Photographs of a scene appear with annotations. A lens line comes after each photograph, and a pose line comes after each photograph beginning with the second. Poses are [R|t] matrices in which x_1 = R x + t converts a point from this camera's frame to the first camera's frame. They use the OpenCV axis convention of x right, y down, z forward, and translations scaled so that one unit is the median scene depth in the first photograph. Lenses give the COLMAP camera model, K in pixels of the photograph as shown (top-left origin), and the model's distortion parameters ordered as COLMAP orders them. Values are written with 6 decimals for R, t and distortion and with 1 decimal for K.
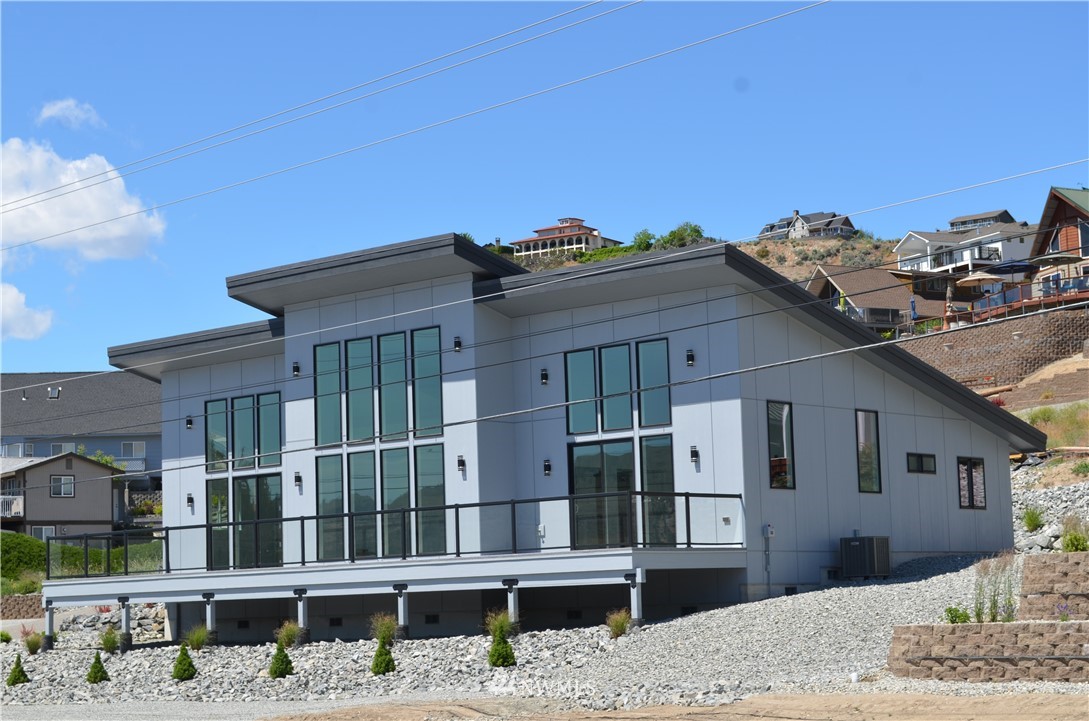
lens RADIAL K [[1985.1, 0, 545.2], [0, 1985.1, 432.4], [0, 0, 1]] dist [0.032179, 0.150558]
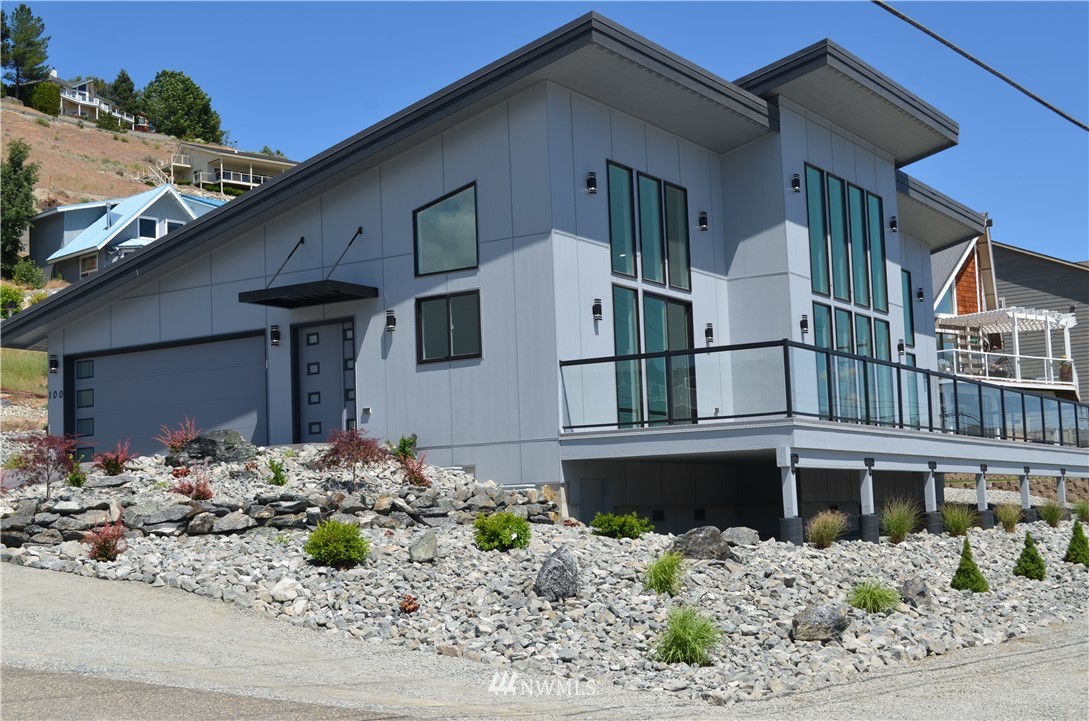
lens RADIAL K [[1563.7, 0, 544.5], [0, 1563.7, 360.5], [0, 0, 1]] dist [-0.025761, -0.006050]
pose [[-0.157031, 0.136972, 0.978049, -0.736841], [-0.052312, 0.987792, -0.146735, 0.138525], [-0.986207, -0.074205, -0.147948, 1.245708]]
